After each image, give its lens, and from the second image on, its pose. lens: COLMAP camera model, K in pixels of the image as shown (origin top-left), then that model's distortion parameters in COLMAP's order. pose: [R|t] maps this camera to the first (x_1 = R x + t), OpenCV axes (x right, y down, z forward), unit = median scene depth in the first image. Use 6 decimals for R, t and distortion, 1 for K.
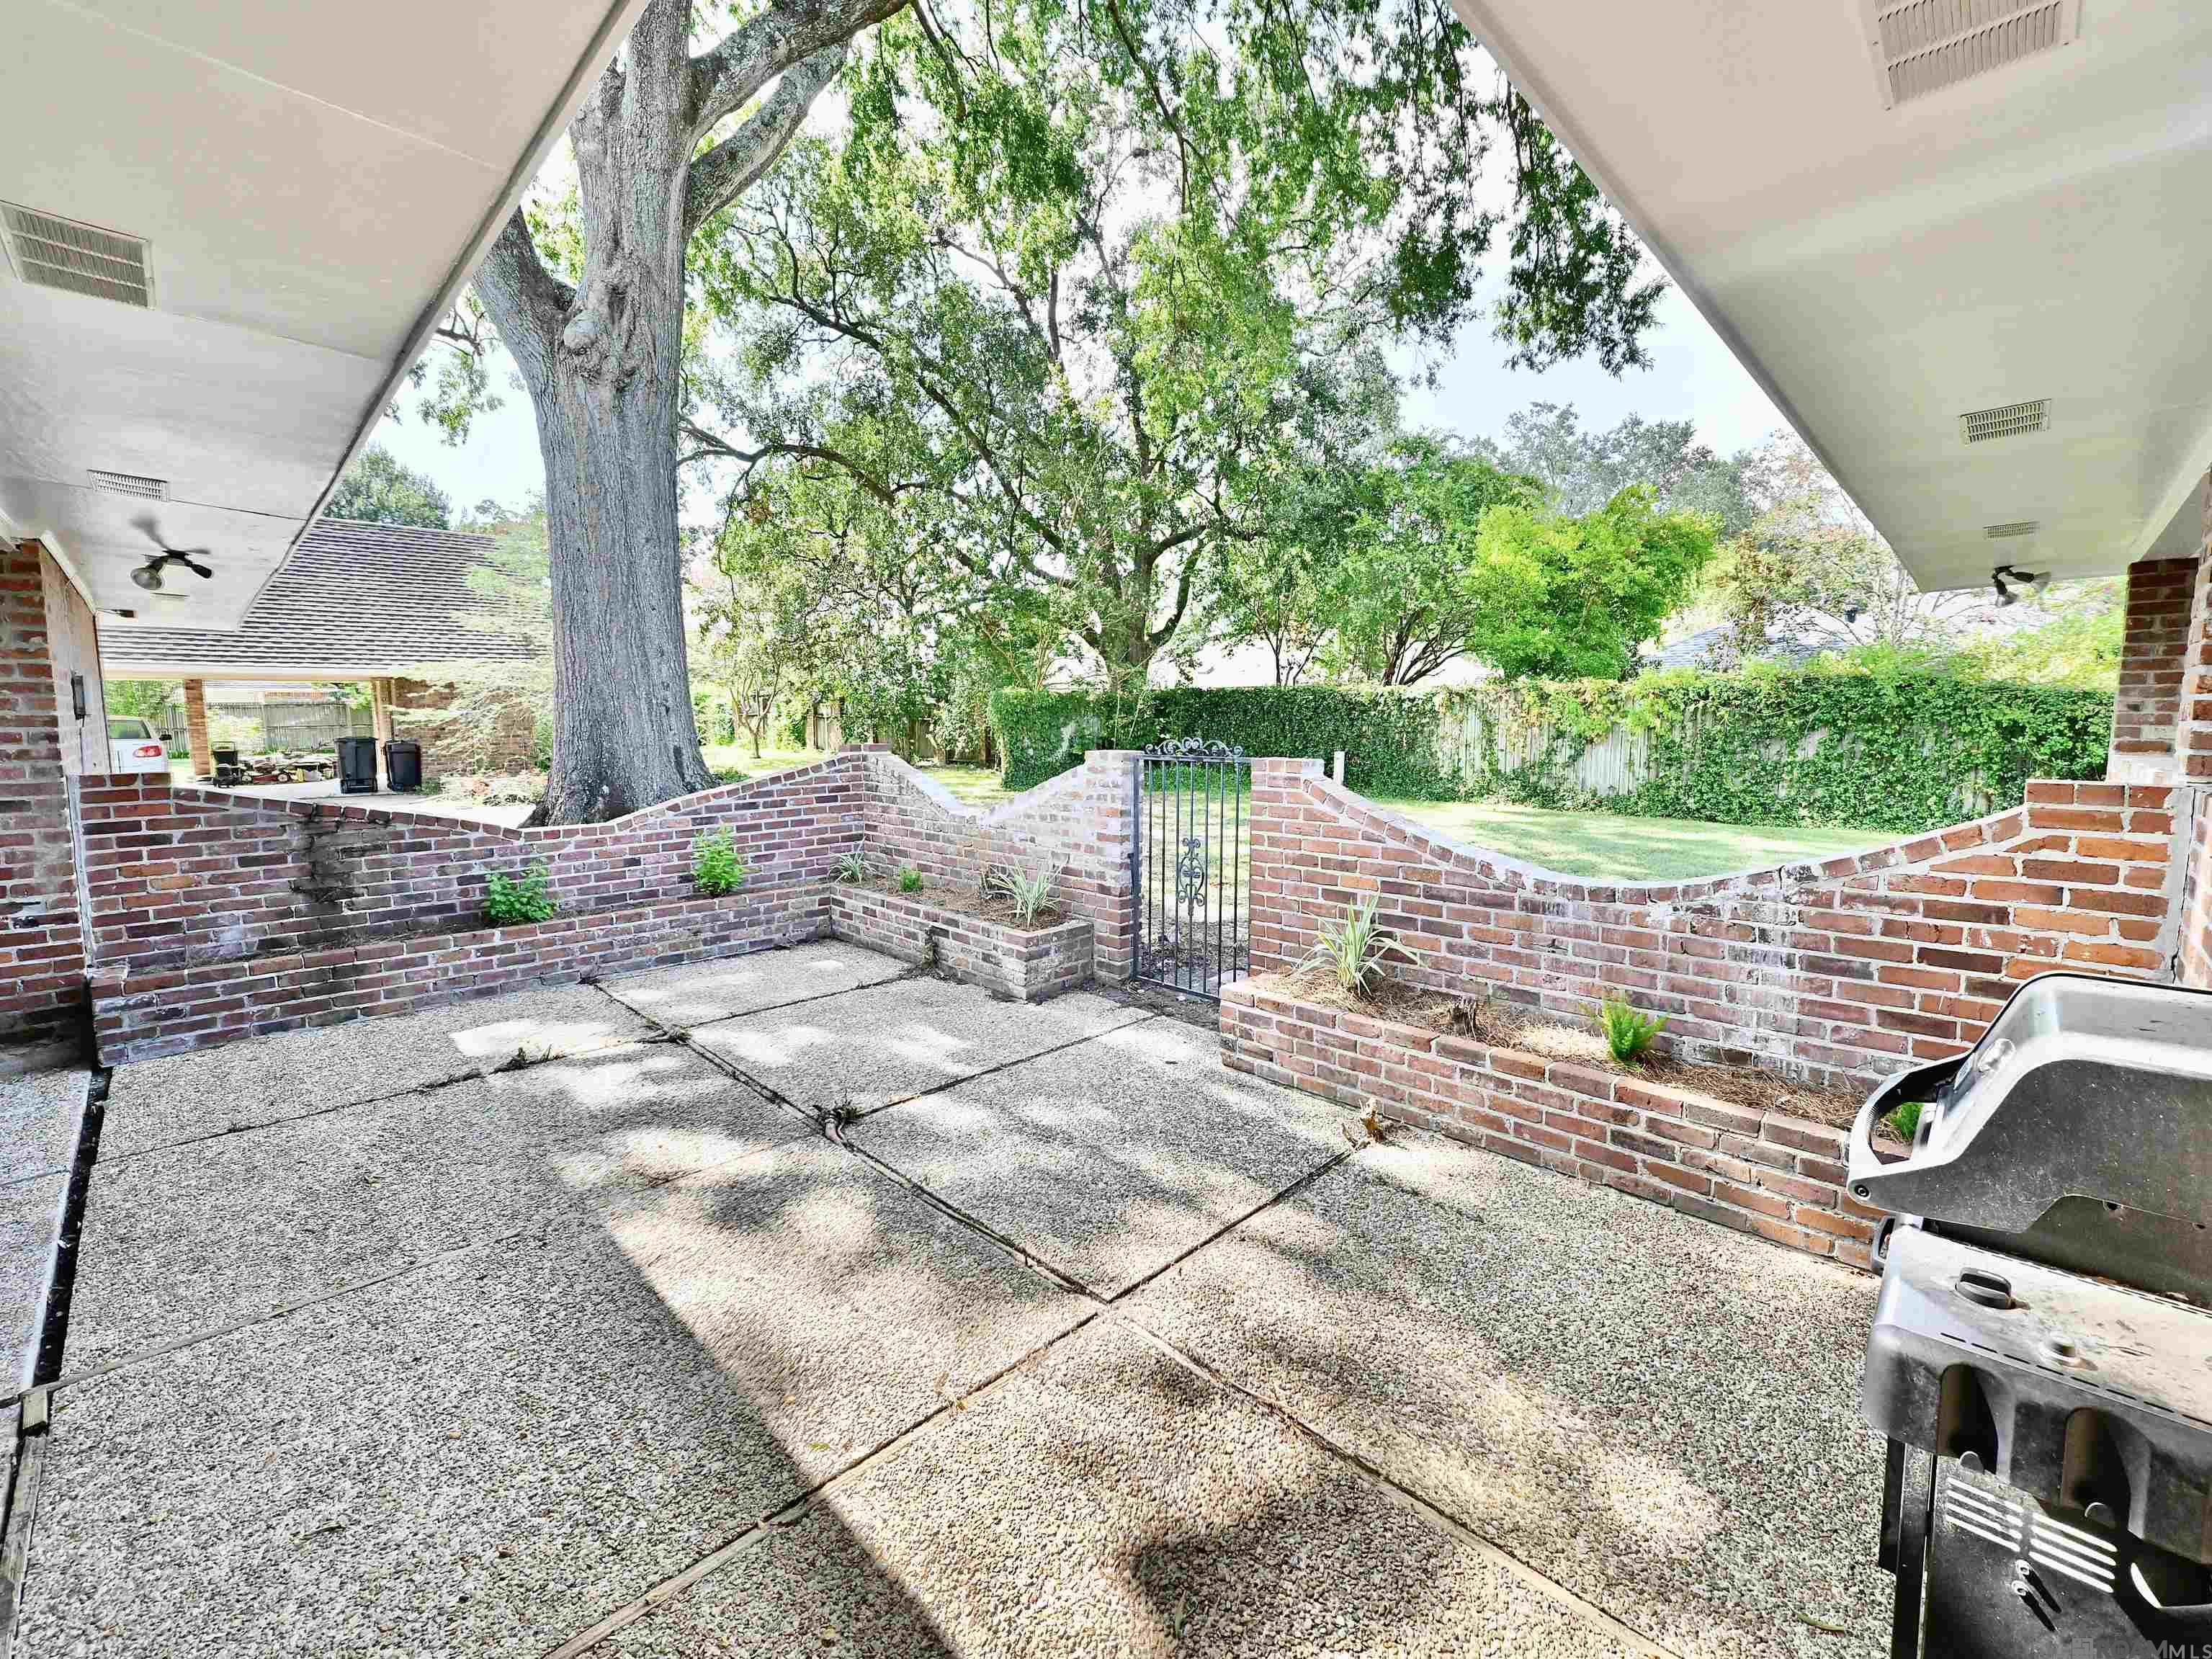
lens RADIAL K [[928.3, 0, 1110.4], [0, 928.3, 824.2], [0, 0, 1]] dist [-0.004738, 0.000485]
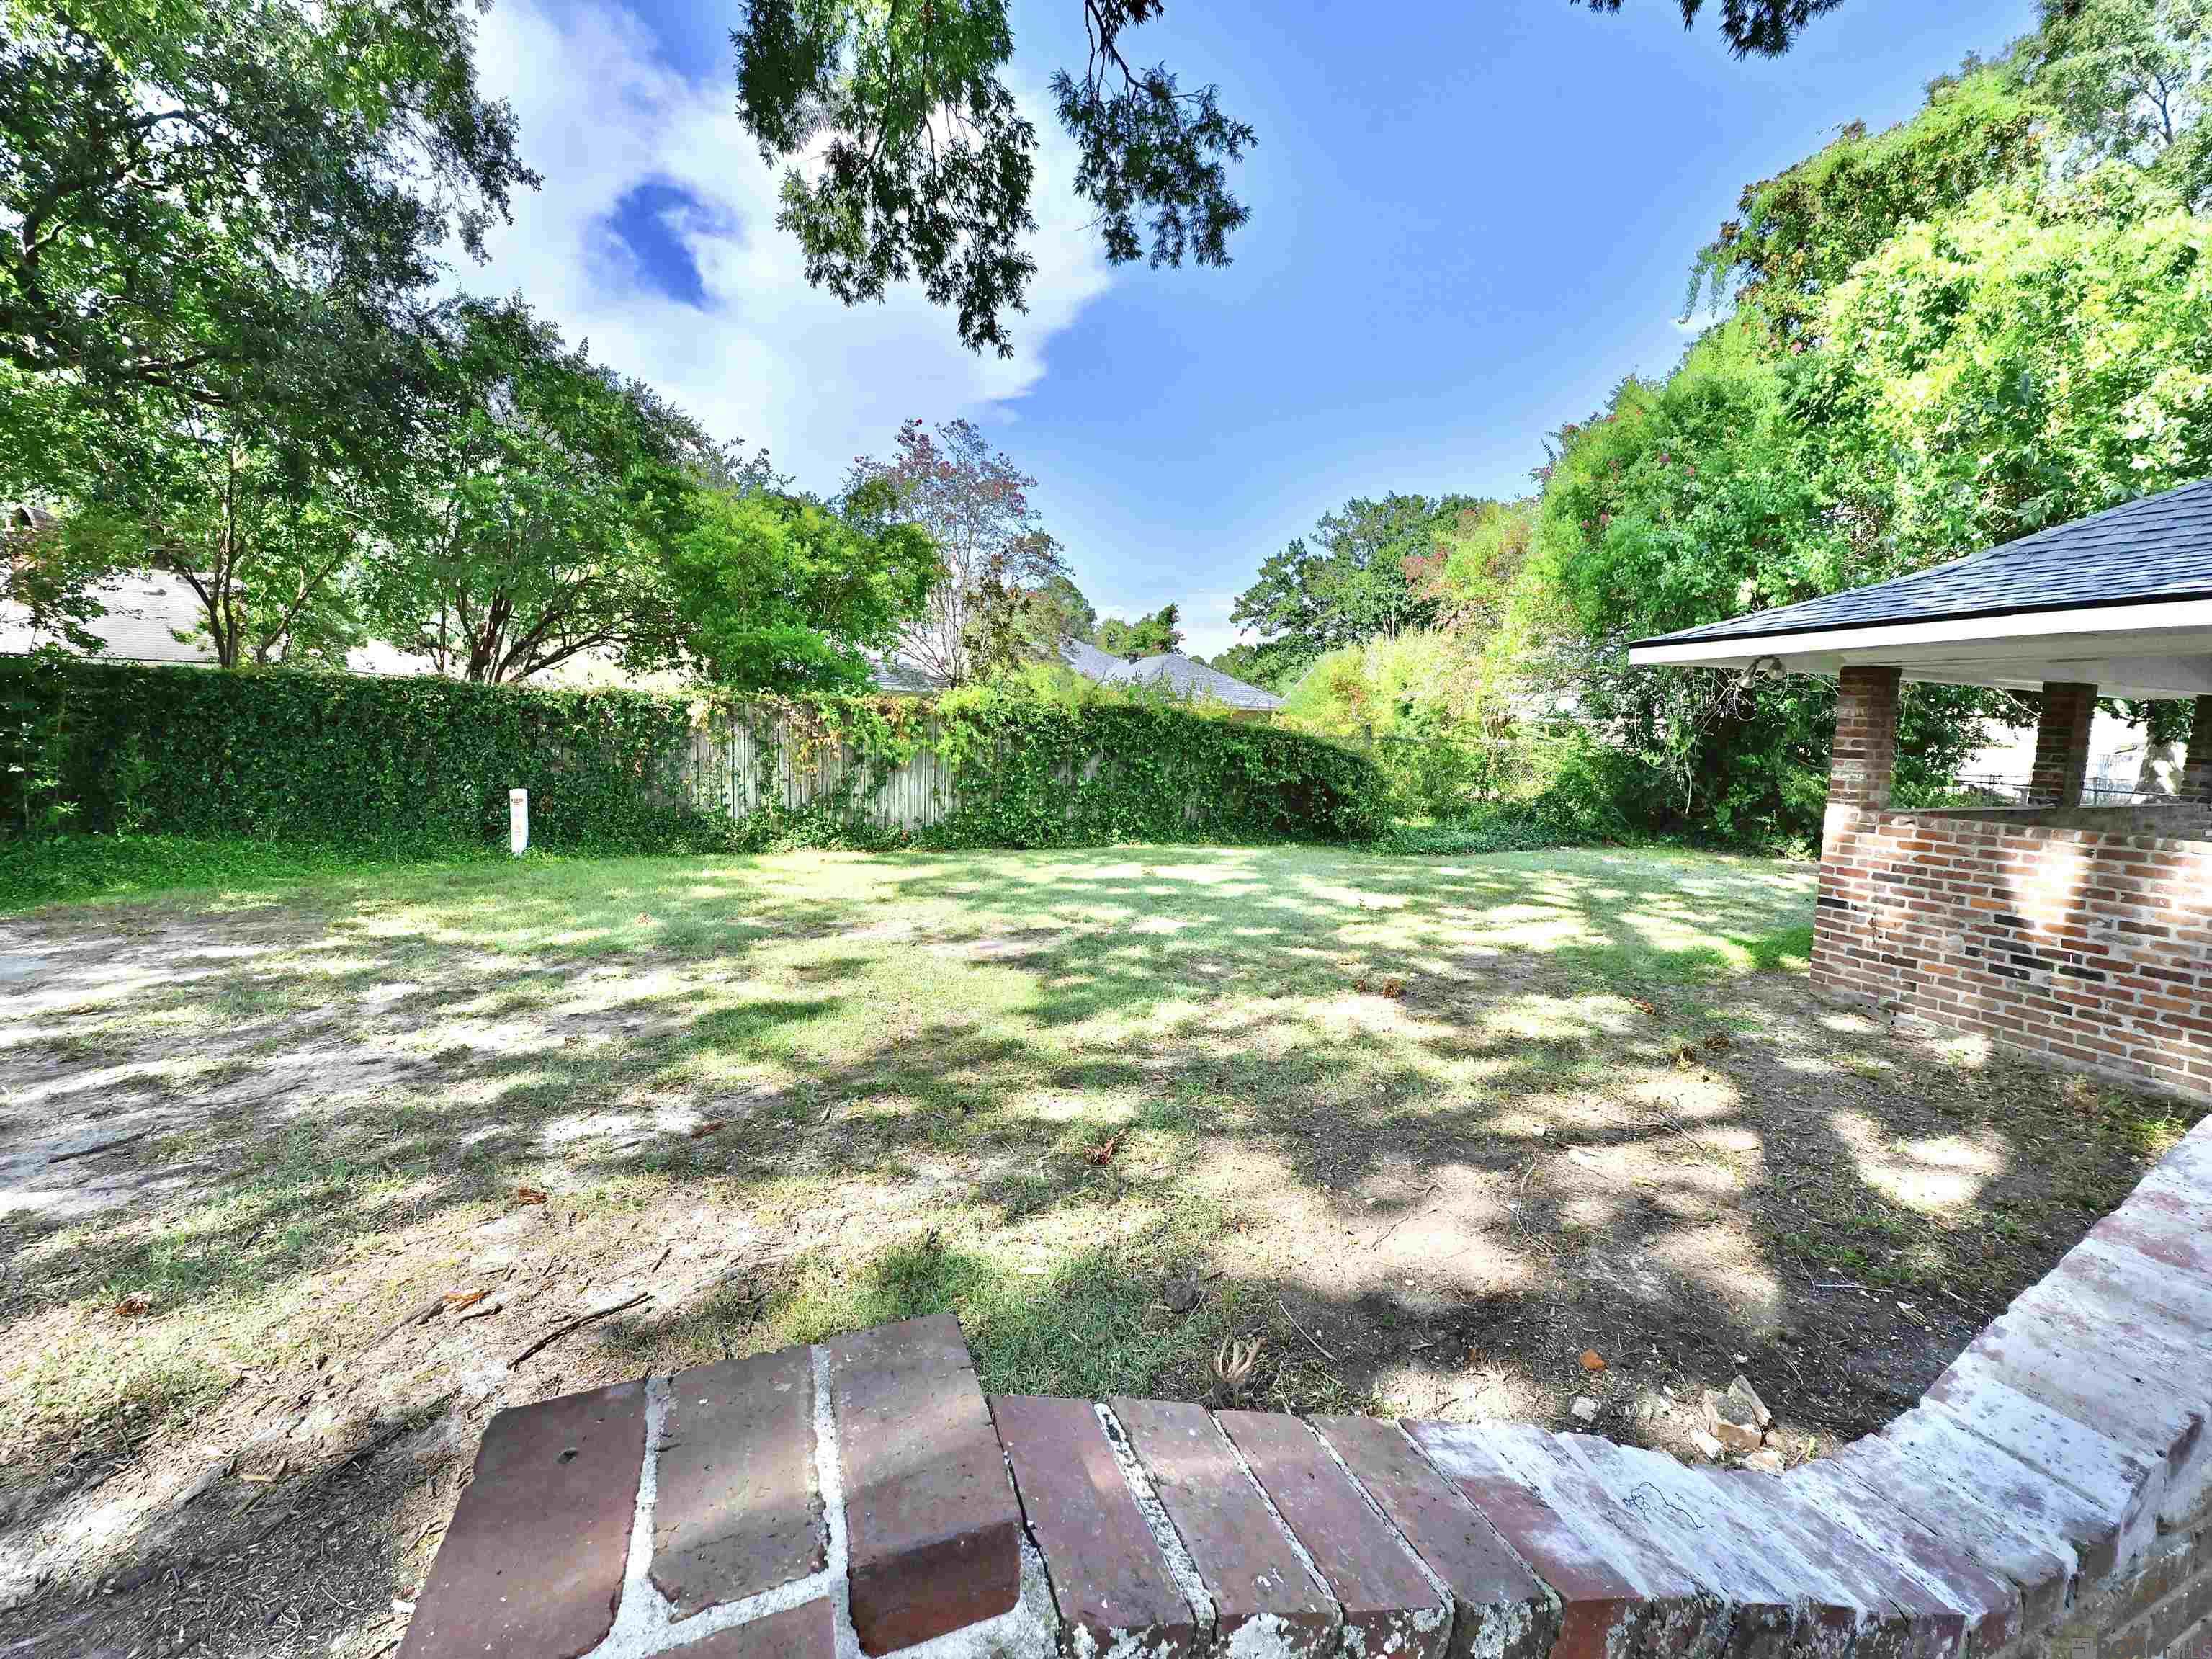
lens RADIAL K [[928.3, 0, 1112.1], [0, 928.3, 820.5], [0, 0, 1]] dist [-0.004738, 0.000485]
pose [[0.392999, -0.075303, 0.916450, -0.183910], [0.081814, 0.995552, 0.046718, -0.061575], [-0.915892, 0.056619, 0.397412, 0.456145]]
